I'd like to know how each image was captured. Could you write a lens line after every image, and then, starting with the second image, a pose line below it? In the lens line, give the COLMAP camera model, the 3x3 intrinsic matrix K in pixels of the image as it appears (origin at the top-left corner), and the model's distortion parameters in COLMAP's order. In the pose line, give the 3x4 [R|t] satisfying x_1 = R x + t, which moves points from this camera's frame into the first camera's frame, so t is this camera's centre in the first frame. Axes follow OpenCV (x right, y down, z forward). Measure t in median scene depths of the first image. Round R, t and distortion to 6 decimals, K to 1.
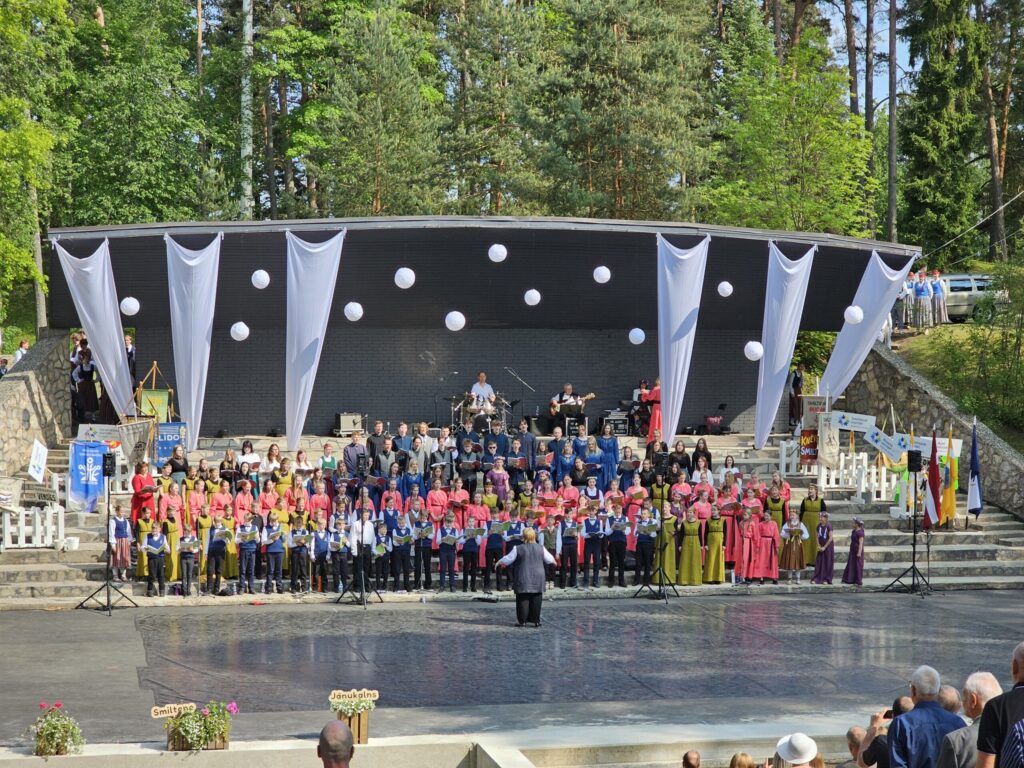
lens RADIAL K [[2003.9, 0, 495.7], [0, 2003.9, 387.1], [0, 0, 1]] dist [0.019487, 0.149422]
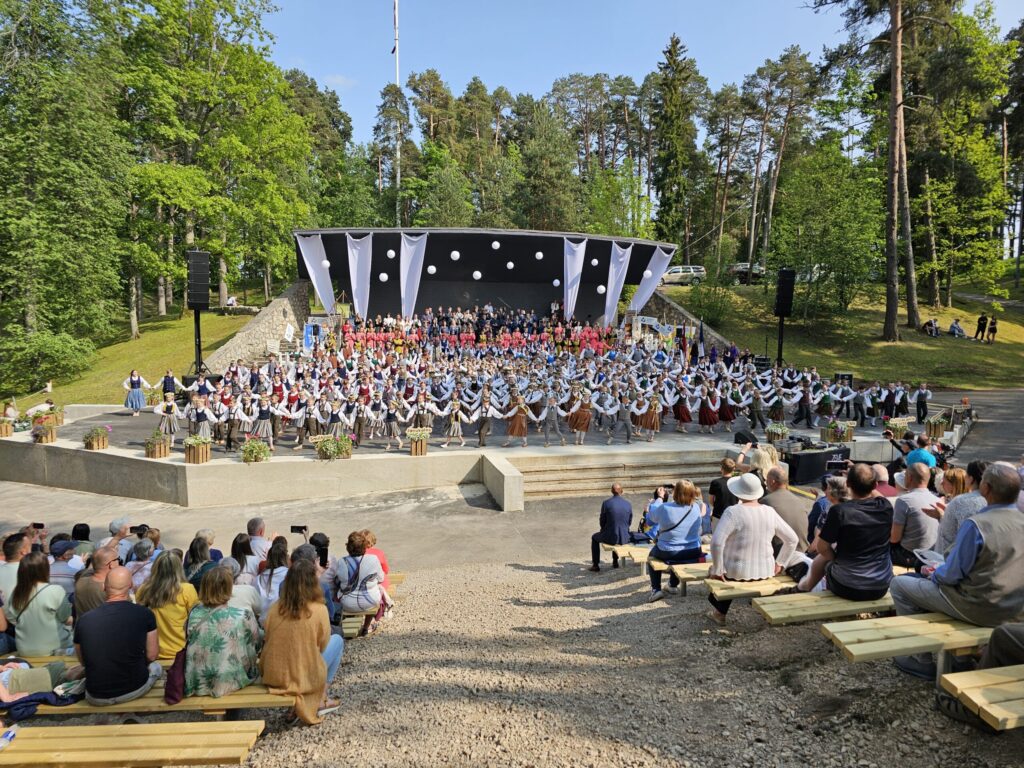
lens RADIAL K [[693.1, 0, 510.7], [0, 693.1, 382.4], [0, 0, 1]] dist [0.073704, -0.057140]
pose [[0.999749, 0.000890, 0.022408, 0.001216], [-0.002378, 0.997786, 0.066457, 0.036374], [-0.022299, -0.066494, 0.997538, 0.194643]]
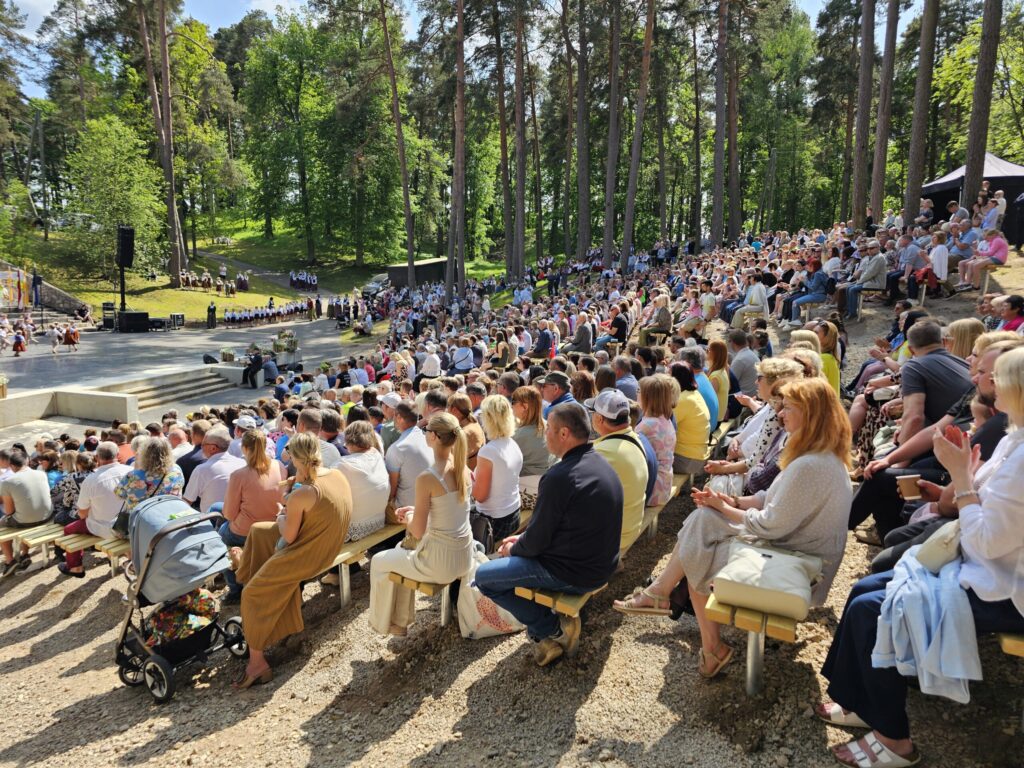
lens RADIAL K [[700.2, 0, 520.8], [0, 700.2, 381.5], [0, 0, 1]] dist [0.045743, -0.028352]
pose [[0.417162, -0.118351, 0.901093, -0.288942], [-0.014578, 0.990486, 0.136840, 0.028634], [-0.908715, -0.070221, 0.411468, 0.114463]]
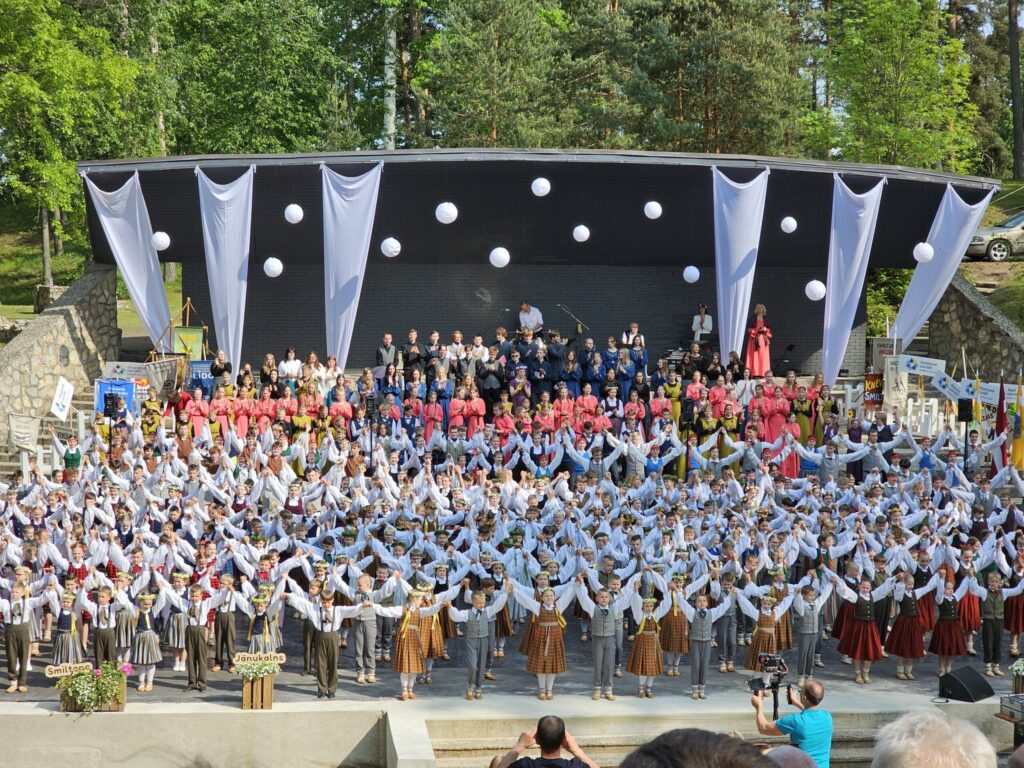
lens RADIAL K [[2003.9, 0, 495.7], [0, 2003.9, 387.1], [0, 0, 1]] dist [0.019487, 0.149422]
pose [[0.994280, 0.011112, -0.106229, 0.079922], [-0.007233, 0.999295, 0.036834, -0.006025], [0.106563, -0.035855, 0.993659, 0.040597]]
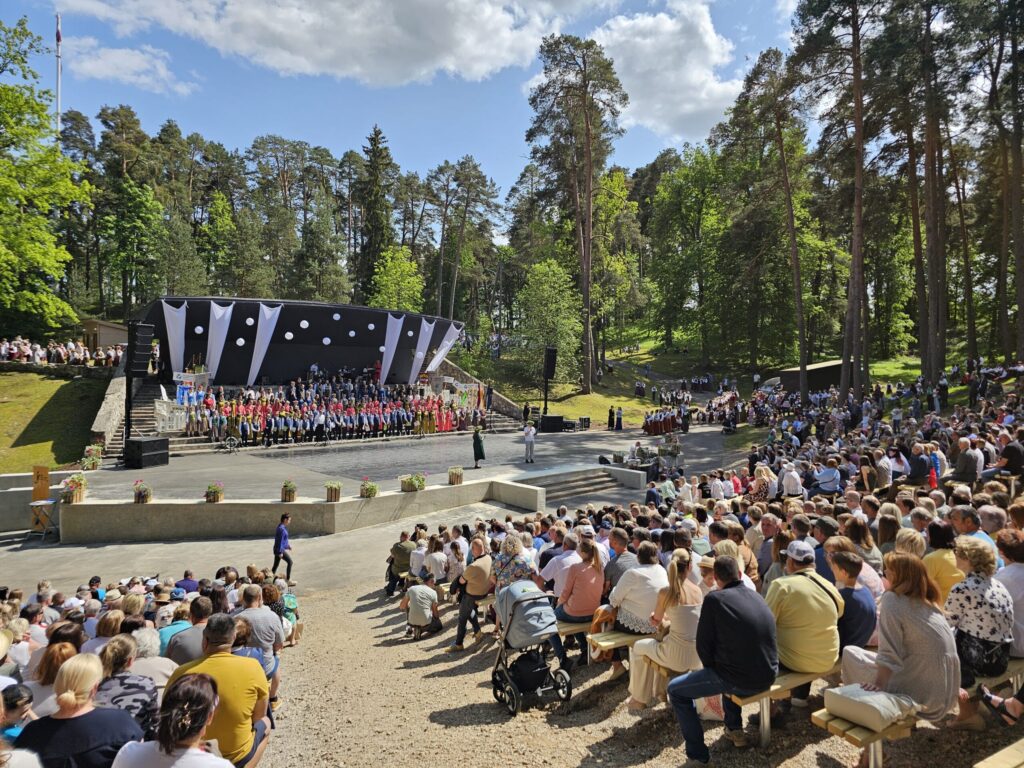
lens RADIAL K [[697.0, 0, 518.9], [0, 697.0, 374.2], [0, 0, 1]] dist [0.122003, -0.127326]
pose [[0.834461, 0.007610, 0.551014, -0.309827], [-0.005719, 0.999970, -0.005150, 0.014436], [-0.551037, 0.001146, 0.834480, 0.069392]]
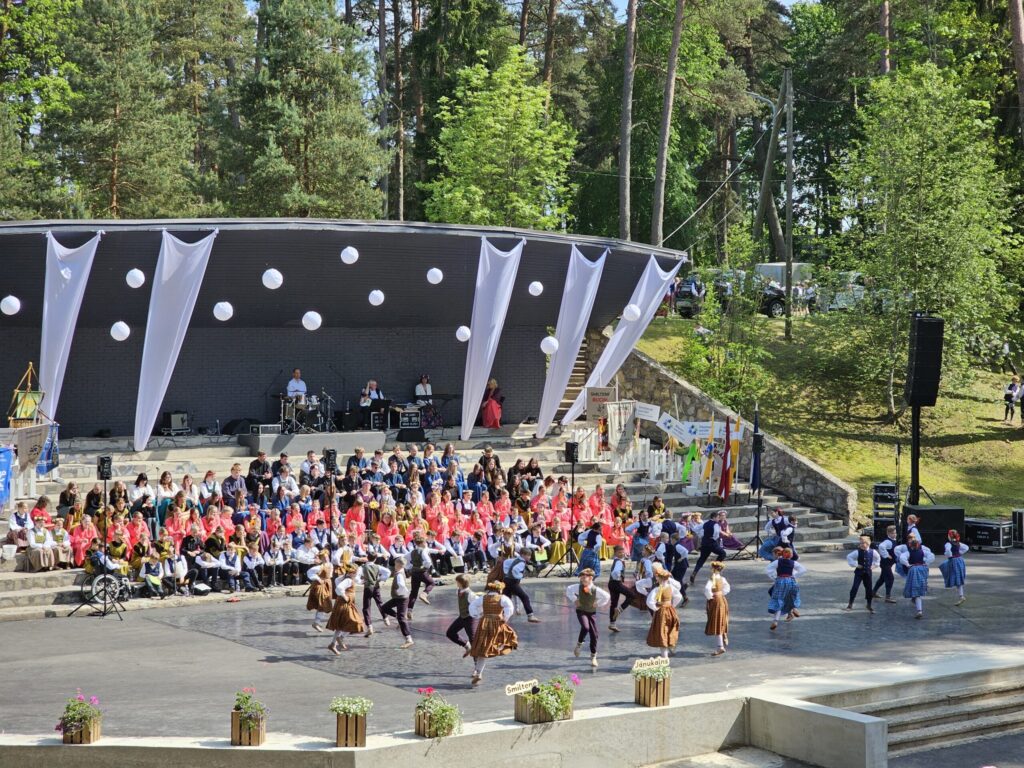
lens RADIAL K [[2031.0, 0, 519.4], [0, 2031.0, 383.3], [0, 0, 1]] dist [-0.010841, 0.418637]
pose [[0.916662, -0.015489, 0.399363, -0.331633], [0.014679, 0.999879, 0.005085, -0.004068], [-0.399393, 0.001201, 0.916779, 0.001721]]
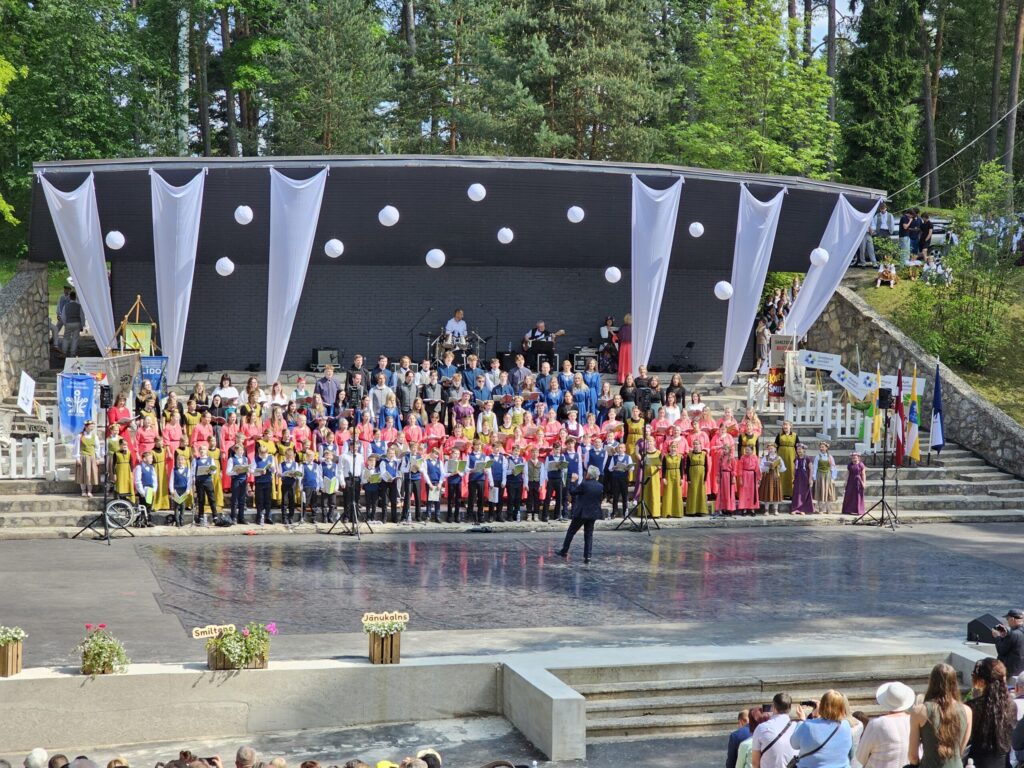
lens RADIAL K [[2021.4, 0, 513.6], [0, 2021.4, 384.1], [0, 0, 1]] dist [-0.013757, 0.556030]
pose [[0.998431, 0.006841, 0.055581, -0.036193], [-0.008425, 0.999564, 0.028307, 0.001374], [-0.055363, -0.028731, 0.998053, -0.026699]]
